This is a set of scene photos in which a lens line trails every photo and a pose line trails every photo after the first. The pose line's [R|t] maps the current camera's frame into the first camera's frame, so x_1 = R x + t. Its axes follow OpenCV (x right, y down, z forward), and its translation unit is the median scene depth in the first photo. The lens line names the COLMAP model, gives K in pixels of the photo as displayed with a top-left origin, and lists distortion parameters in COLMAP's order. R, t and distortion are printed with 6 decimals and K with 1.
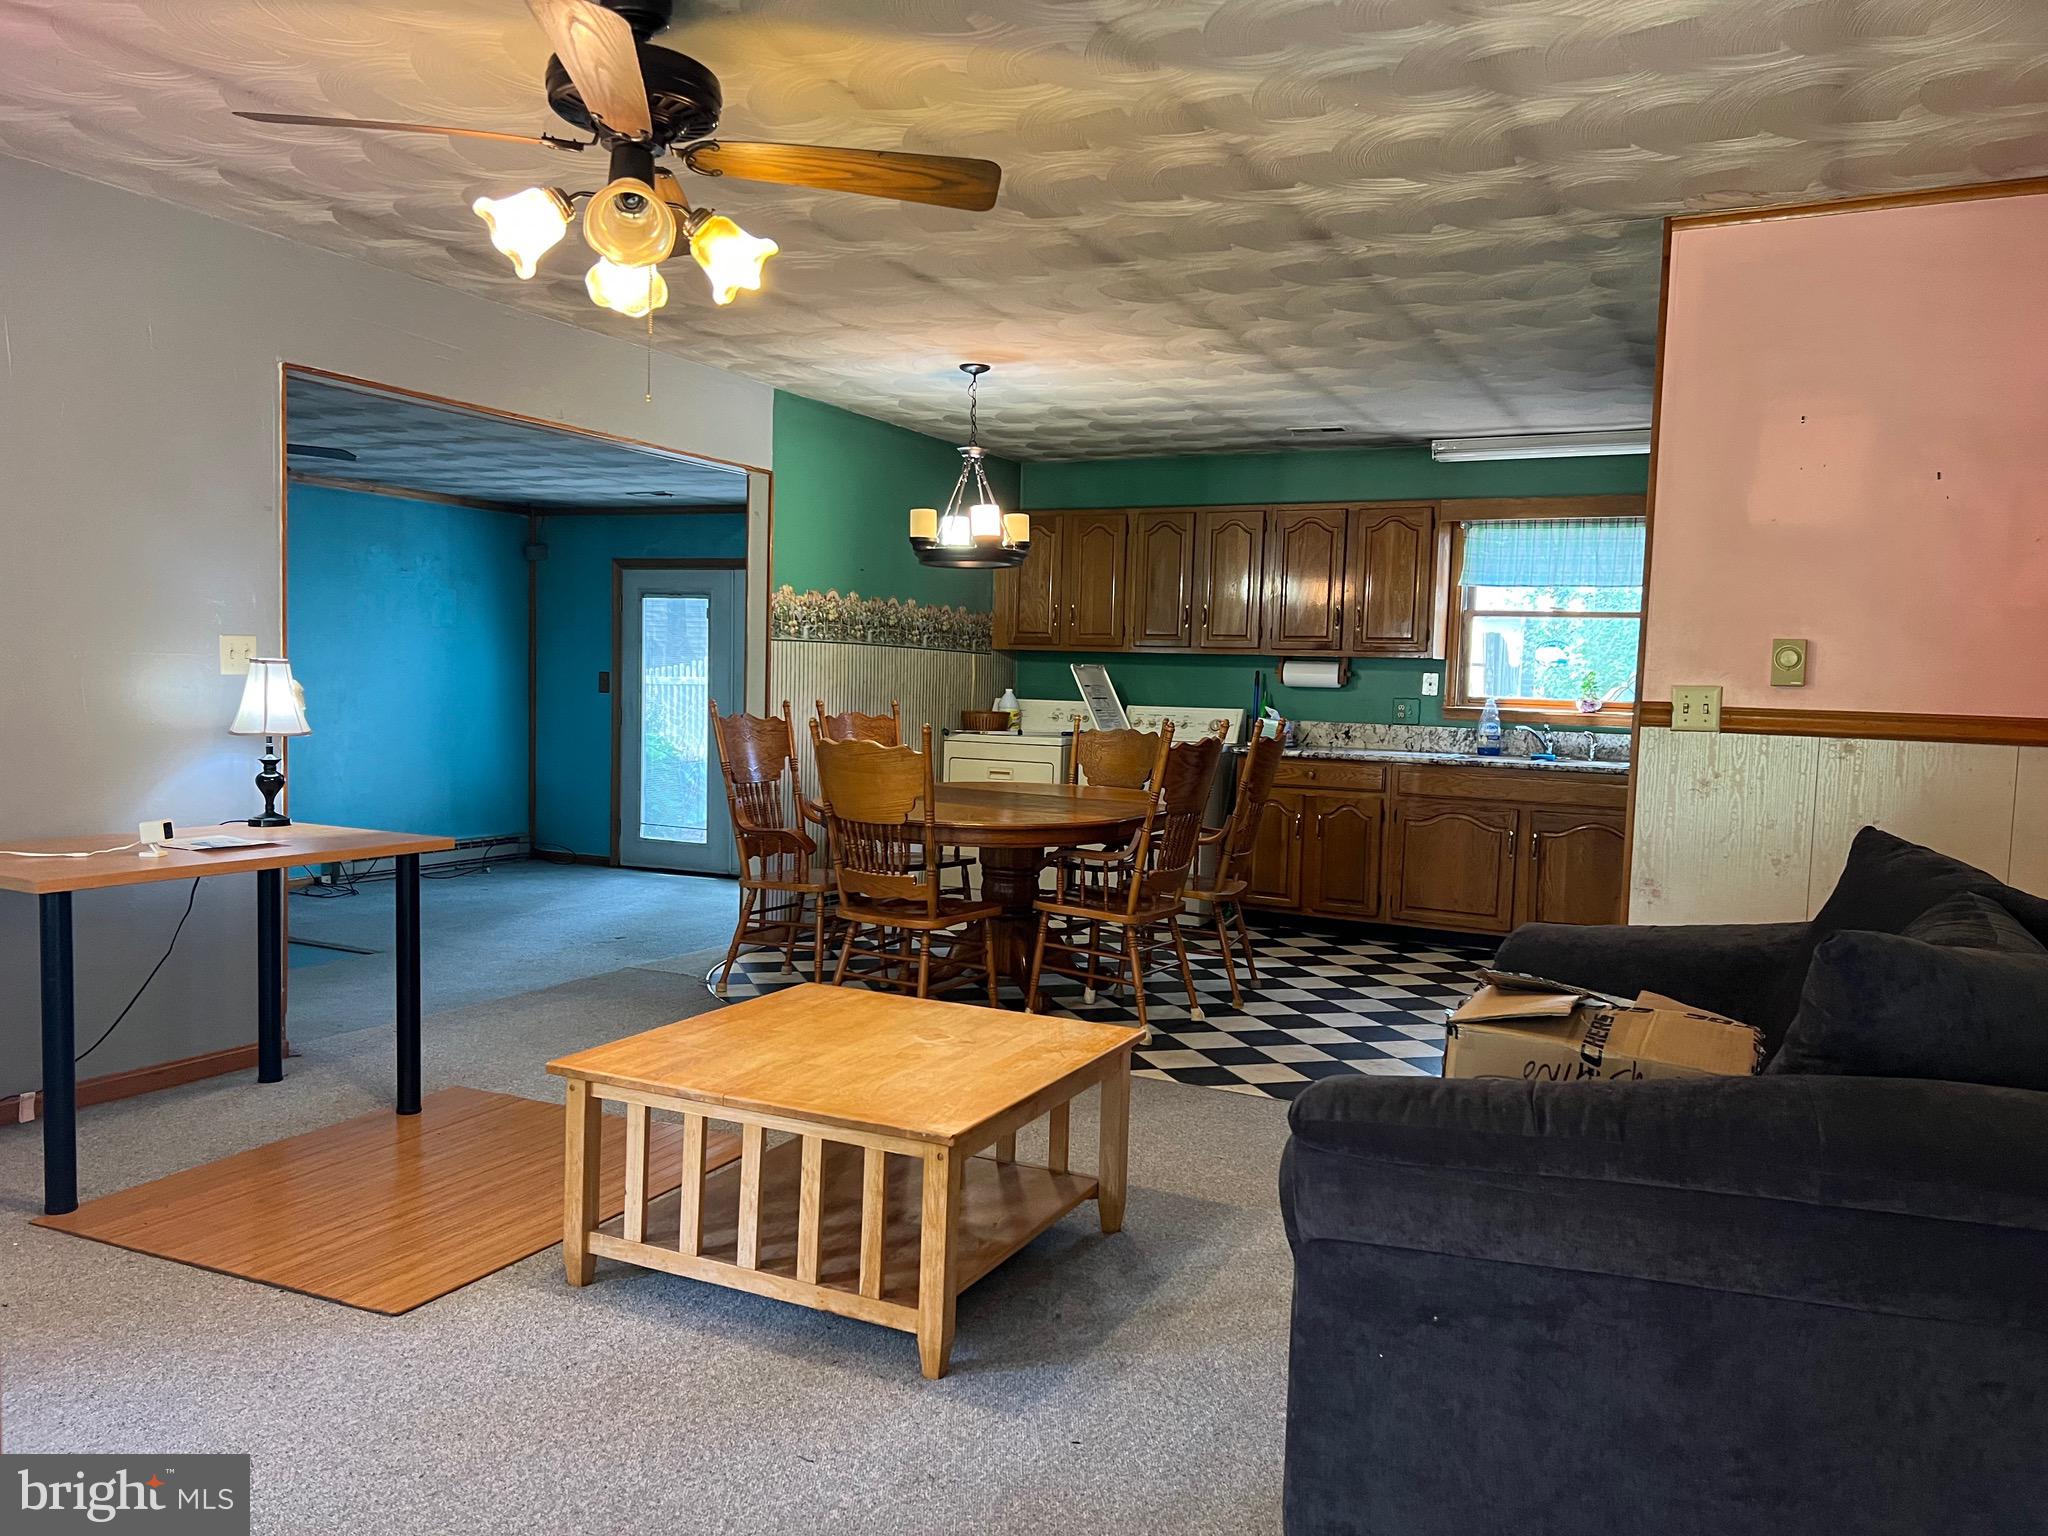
lens RADIAL K [[1527.2, 0, 1024.0], [0, 1527.2, 768.0], [0, 0, 1]] dist [0.038522, -0.002797]
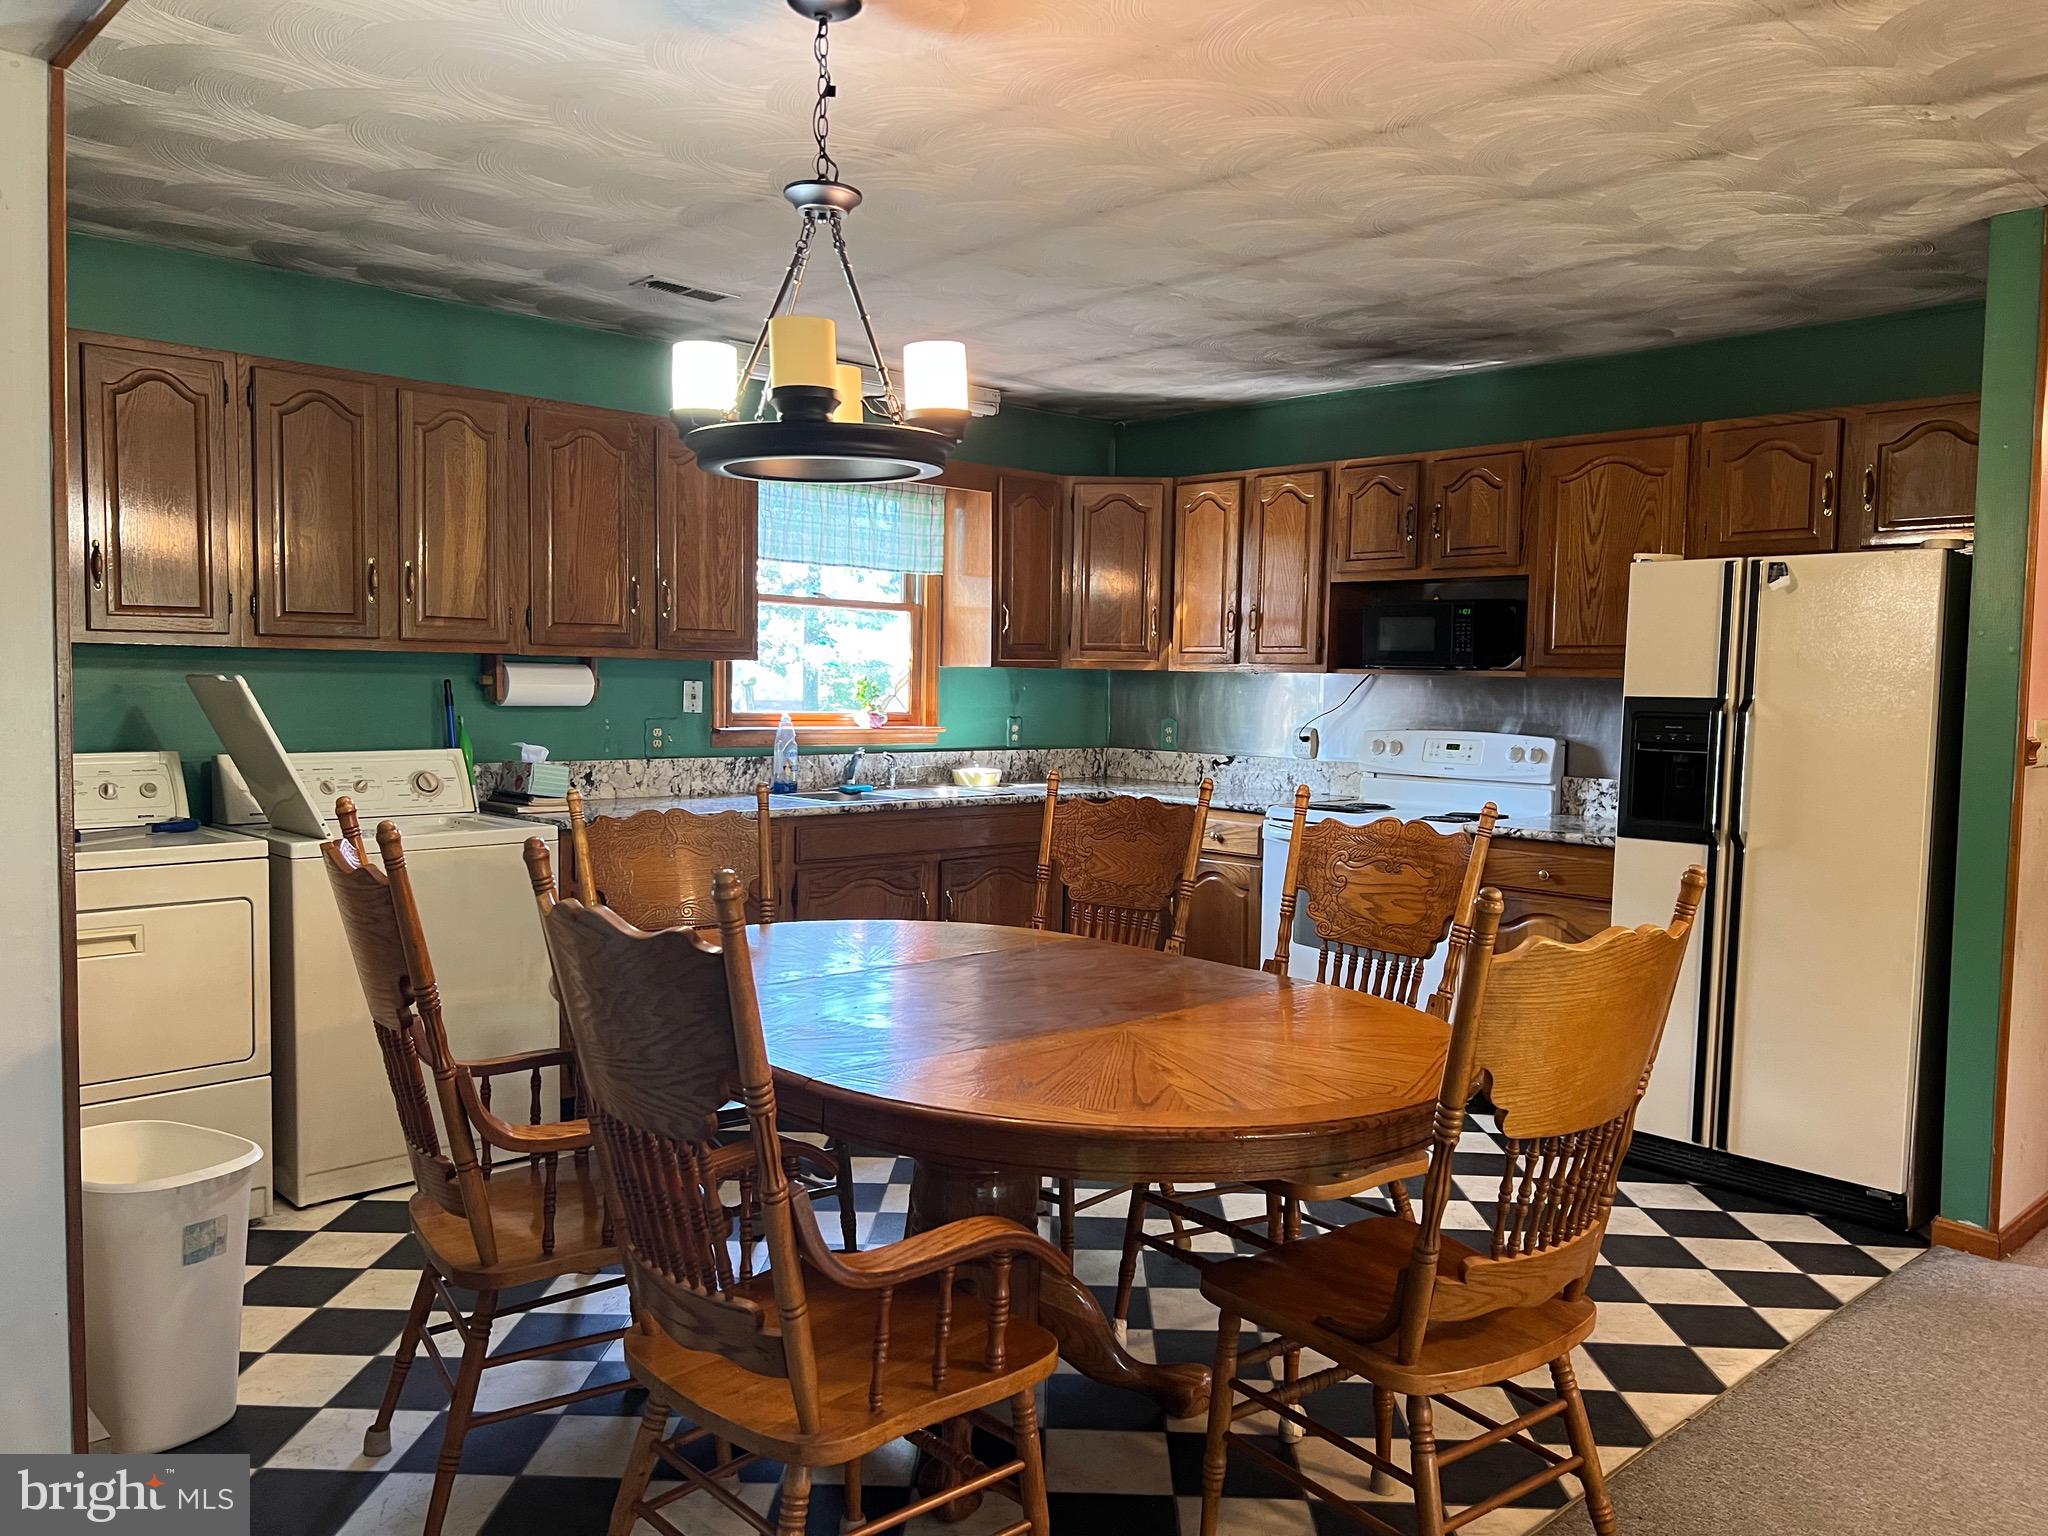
lens RADIAL K [[1527.2, 0, 1024.0], [0, 1527.2, 768.0], [0, 0, 1]] dist [0.038522, -0.002797]
pose [[0.362771, -0.071634, 0.929121, -0.320617], [0.059720, 0.996779, 0.053533, -0.050743], [-0.929963, 0.036067, 0.365880, 0.612028]]
